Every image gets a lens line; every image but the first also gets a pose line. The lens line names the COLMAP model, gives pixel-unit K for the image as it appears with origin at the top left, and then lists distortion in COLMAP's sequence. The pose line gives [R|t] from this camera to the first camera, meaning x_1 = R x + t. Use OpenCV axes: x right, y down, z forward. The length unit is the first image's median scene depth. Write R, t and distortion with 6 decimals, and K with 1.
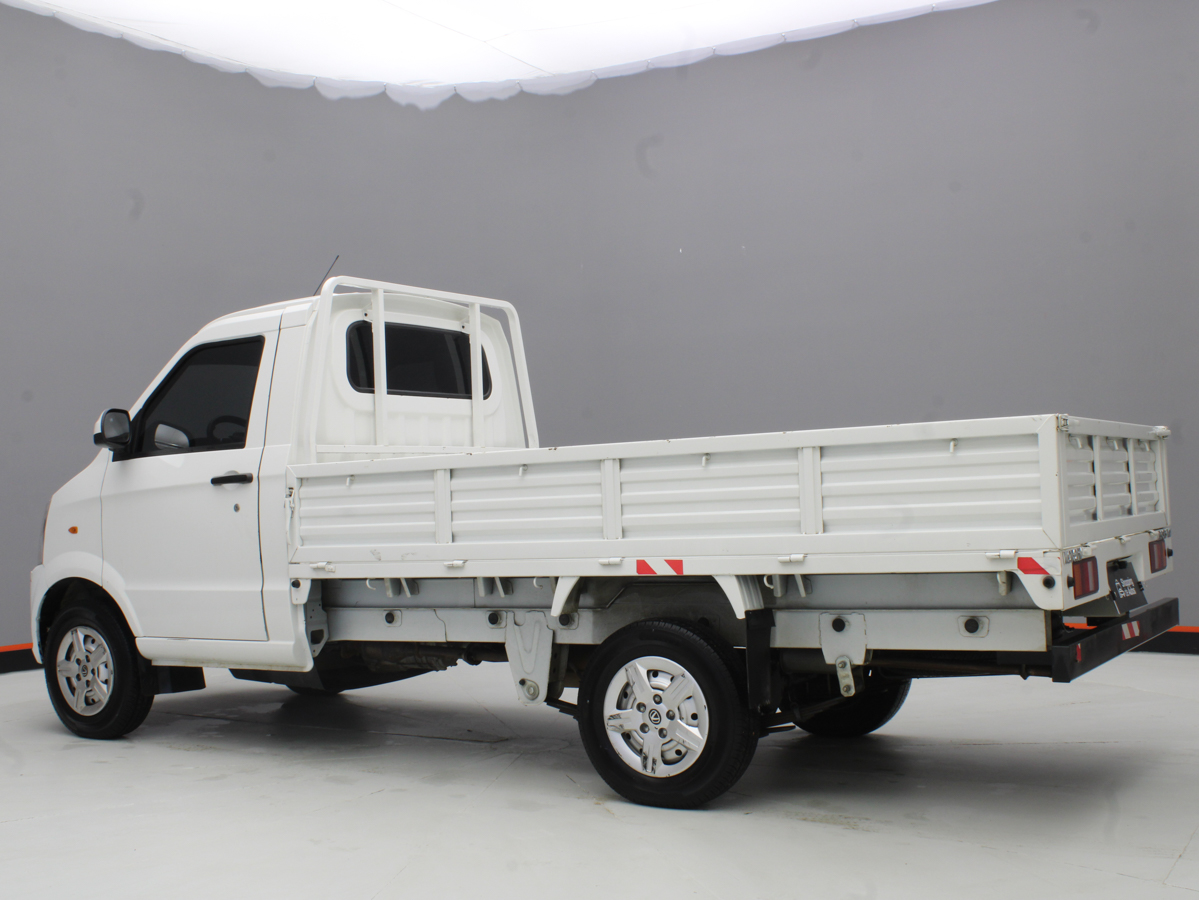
lens RADIAL K [[1288.9, 0, 598.3], [0, 1288.9, 468.2], [0, 0, 1]] dist [0.209435, -0.505959]
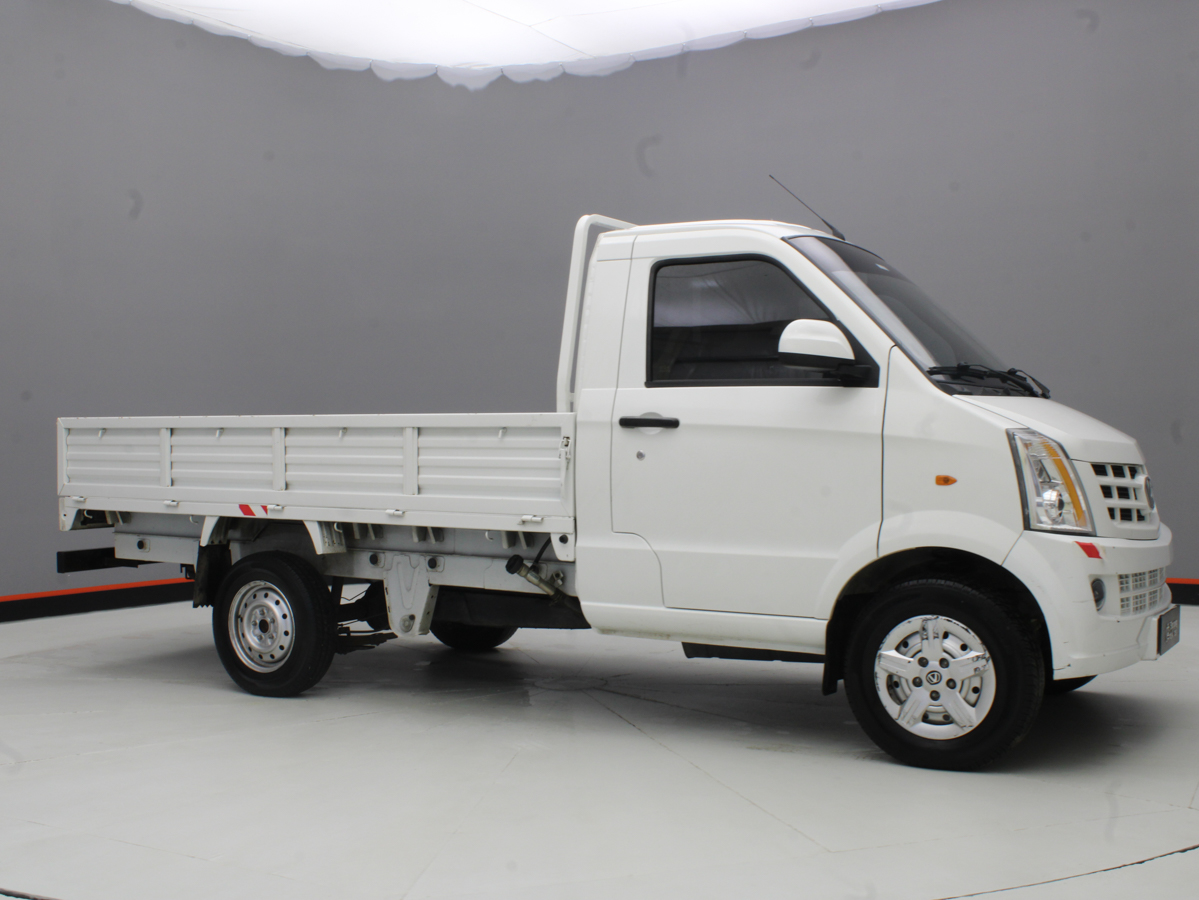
lens RADIAL K [[1379.0, 0, 599.5], [0, 1379.0, 450.0], [0, 0, 1]] dist [0.150555, -0.005416]
pose [[0.980495, 0.057039, -0.188086, 0.357897], [-0.053878, 0.998308, 0.021883, -0.019855], [0.189016, -0.011323, 0.981909, -0.182683]]
